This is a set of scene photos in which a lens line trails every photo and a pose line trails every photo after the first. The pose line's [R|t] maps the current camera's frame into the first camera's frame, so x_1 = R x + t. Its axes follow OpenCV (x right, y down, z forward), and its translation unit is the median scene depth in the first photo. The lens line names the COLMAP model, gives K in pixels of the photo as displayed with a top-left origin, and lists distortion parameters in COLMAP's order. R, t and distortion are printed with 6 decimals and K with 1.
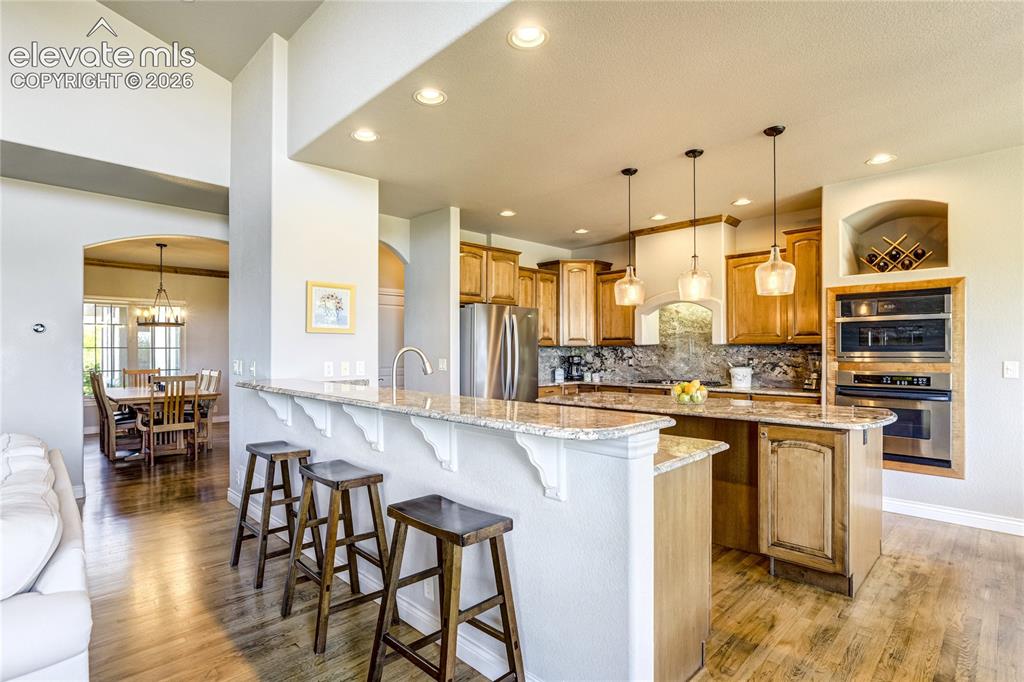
lens RADIAL K [[506.5, 0, 530.1], [0, 506.5, 339.0], [0, 0, 1]] dist [-0.036734, 0.023215]
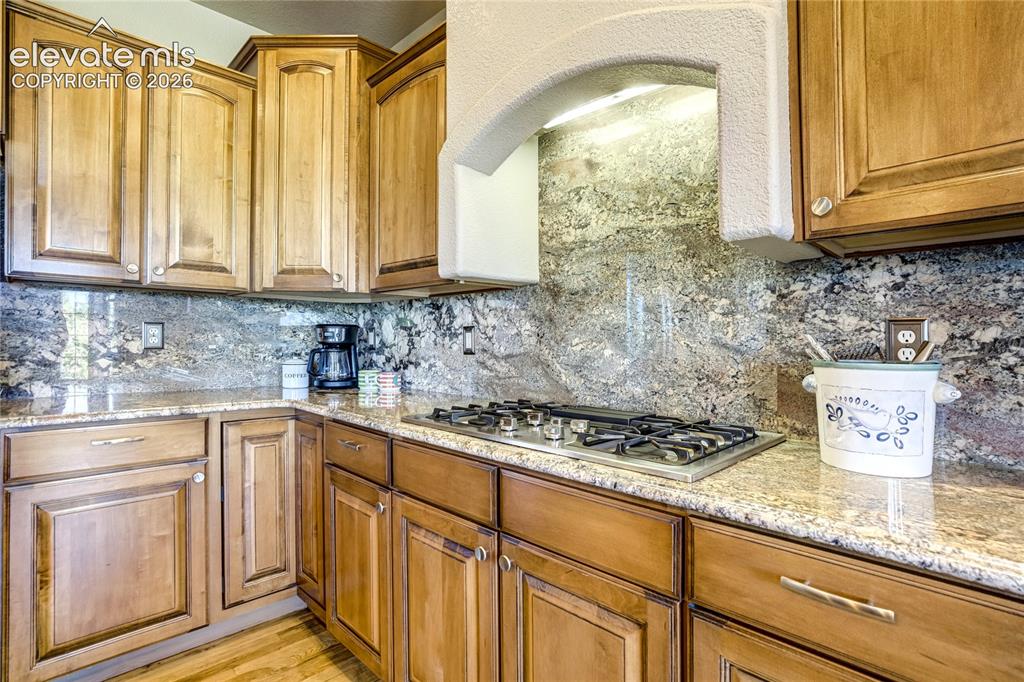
lens RADIAL K [[500.3, 0, 518.2], [0, 500.3, 335.3], [0, 0, 1]] dist [-0.045900, 0.020707]
pose [[0.999564, 0.011020, -0.027406, 0.295163], [-0.010743, 0.999890, 0.010245, 0.046076], [0.027516, -0.009946, 0.999572, 0.820157]]
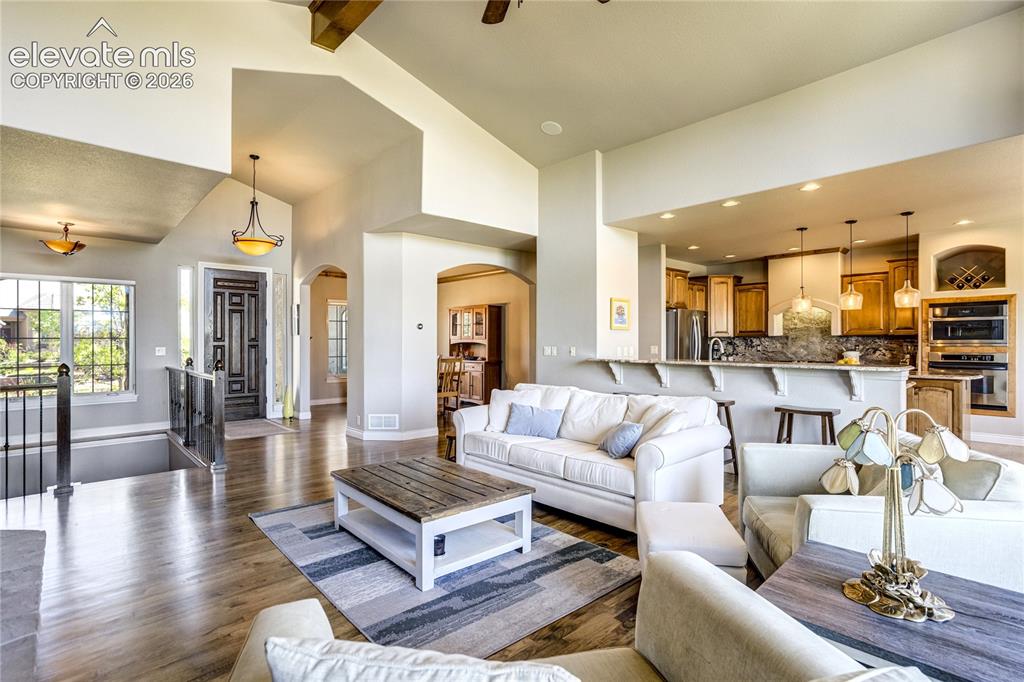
lens RADIAL K [[500.3, 0, 518.2], [0, 500.3, 335.3], [0, 0, 1]] dist [-0.045900, 0.020707]
pose [[0.999257, -0.002642, -0.038454, -0.501978], [0.003028, 0.999946, 0.009984, -0.007389], [0.038425, -0.010093, 0.999210, -0.473931]]
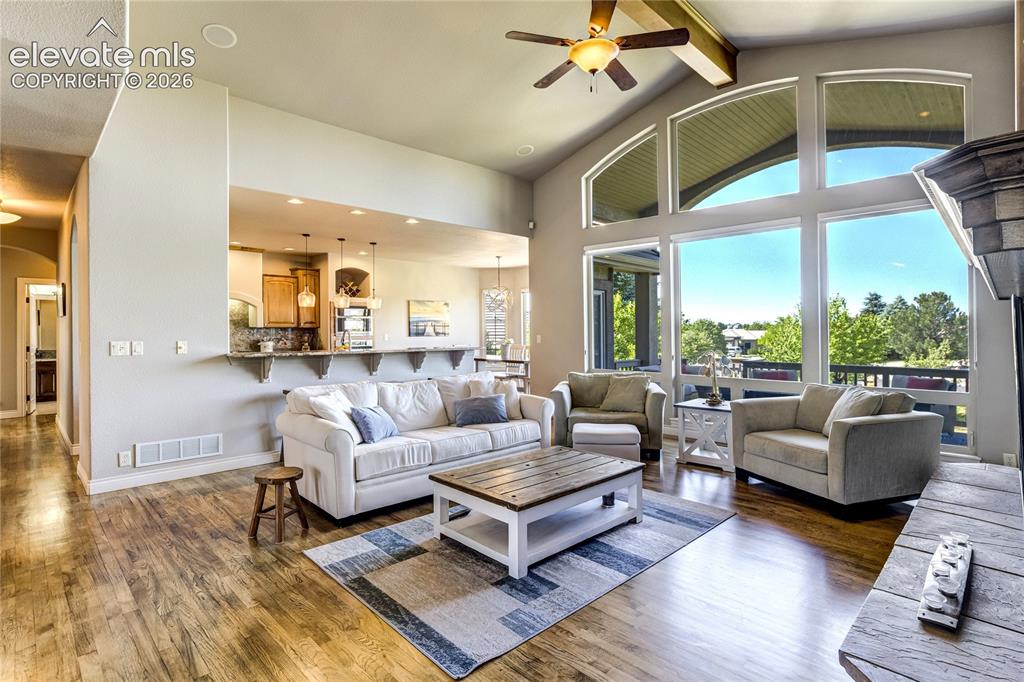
lens RADIAL K [[506.3, 0, 508.8], [0, 506.3, 331.2], [0, 0, 1]] dist [-0.055013, 0.019173]
pose [[0.016917, -0.001790, 0.999855, -1.257265], [-0.019256, 0.999812, 0.002115, 0.003690], [-0.999671, -0.019289, 0.016879, 0.162282]]
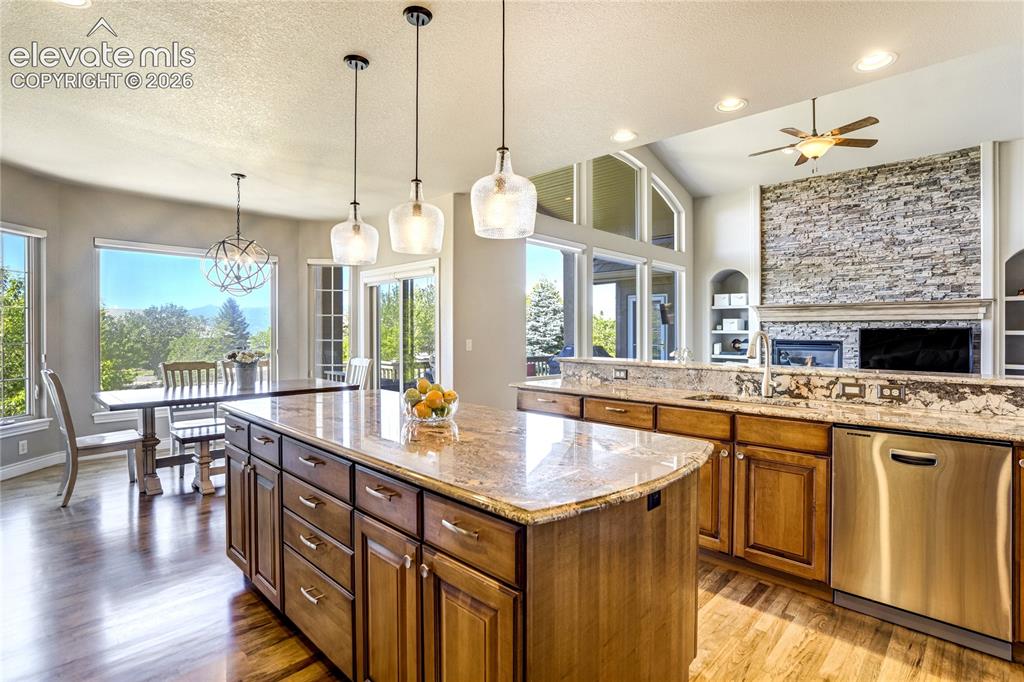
lens RADIAL K [[500.3, 0, 518.2], [0, 500.3, 335.3], [0, 0, 1]] dist [-0.045900, 0.020707]
pose [[-0.999994, -0.001940, 0.002976, 0.135932], [-0.001979, 0.999909, -0.013314, 0.022286], [-0.002950, -0.013320, -0.999907, 1.096167]]
